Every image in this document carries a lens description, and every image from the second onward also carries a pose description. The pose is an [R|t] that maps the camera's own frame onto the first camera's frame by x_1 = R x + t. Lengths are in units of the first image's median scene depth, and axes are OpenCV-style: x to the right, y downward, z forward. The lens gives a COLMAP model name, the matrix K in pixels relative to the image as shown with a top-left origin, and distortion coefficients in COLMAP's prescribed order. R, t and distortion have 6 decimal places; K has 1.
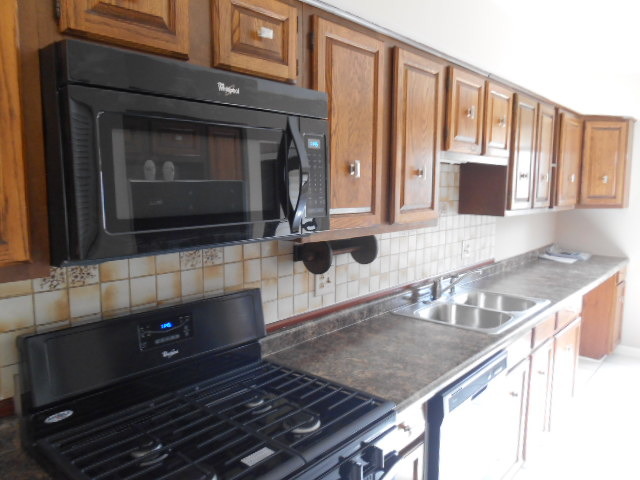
lens RADIAL K [[488.3, 0, 320.0], [0, 488.3, 240.0], [0, 0, 1]] dist [-0.028386, 0.002588]
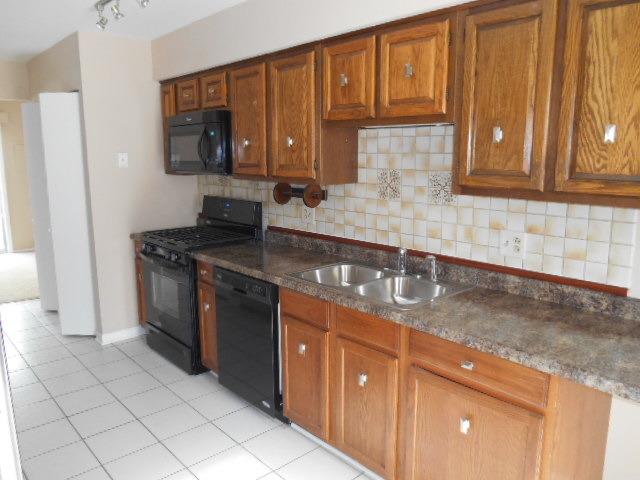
lens RADIAL K [[488.3, 0, 320.0], [0, 488.3, 240.0], [0, 0, 1]] dist [-0.028386, 0.002588]
pose [[-0.123799, 0.168080, -0.977969, 1.881426], [-0.117669, 0.976110, 0.182656, -0.152695], [0.985306, 0.137689, -0.101064, 1.489489]]
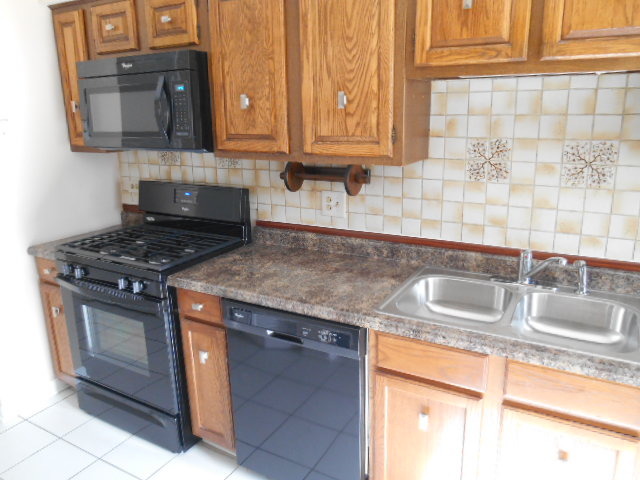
lens RADIAL K [[488.3, 0, 320.0], [0, 488.3, 240.0], [0, 0, 1]] dist [-0.028386, 0.002588]
pose [[0.191831, 0.250420, -0.948942, 1.302929], [-0.096428, 0.967030, 0.235700, -0.113848], [0.976679, 0.046290, 0.209654, 0.925513]]
